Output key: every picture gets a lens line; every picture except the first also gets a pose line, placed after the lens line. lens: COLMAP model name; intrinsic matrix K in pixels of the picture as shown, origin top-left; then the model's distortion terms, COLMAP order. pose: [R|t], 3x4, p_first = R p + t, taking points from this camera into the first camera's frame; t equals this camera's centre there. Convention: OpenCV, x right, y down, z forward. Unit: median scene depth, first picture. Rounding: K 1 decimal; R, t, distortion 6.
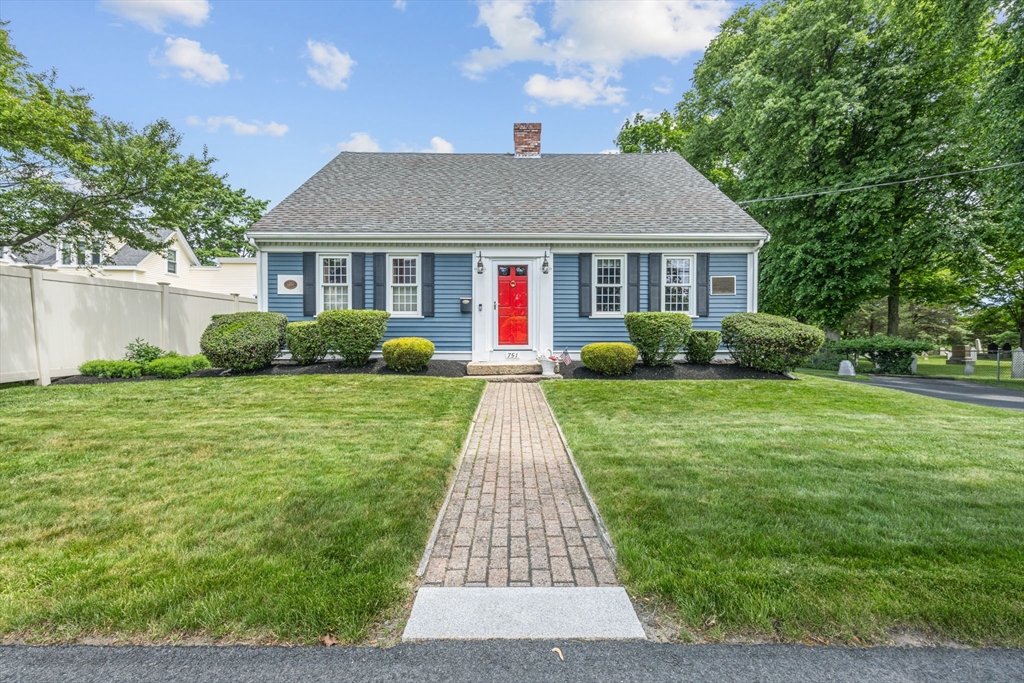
lens RADIAL K [[408.2, 0, 512.0], [0, 408.2, 341.5], [0, 0, 1]] dist [-0.007632, -0.000123]
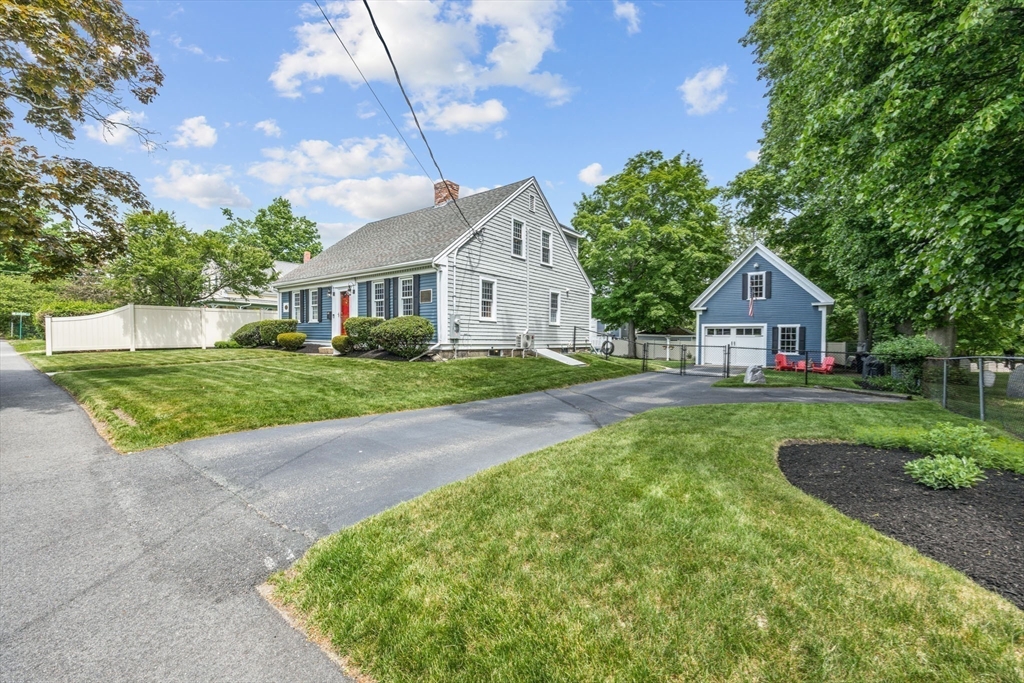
lens RADIAL K [[408.2, 0, 512.0], [0, 408.2, 341.5], [0, 0, 1]] dist [-0.007632, -0.000123]
pose [[0.776030, 0.021042, -0.630344, 1.652958], [-0.009606, 0.999722, 0.021547, -0.019109], [0.630622, -0.010667, 0.776017, 0.109753]]
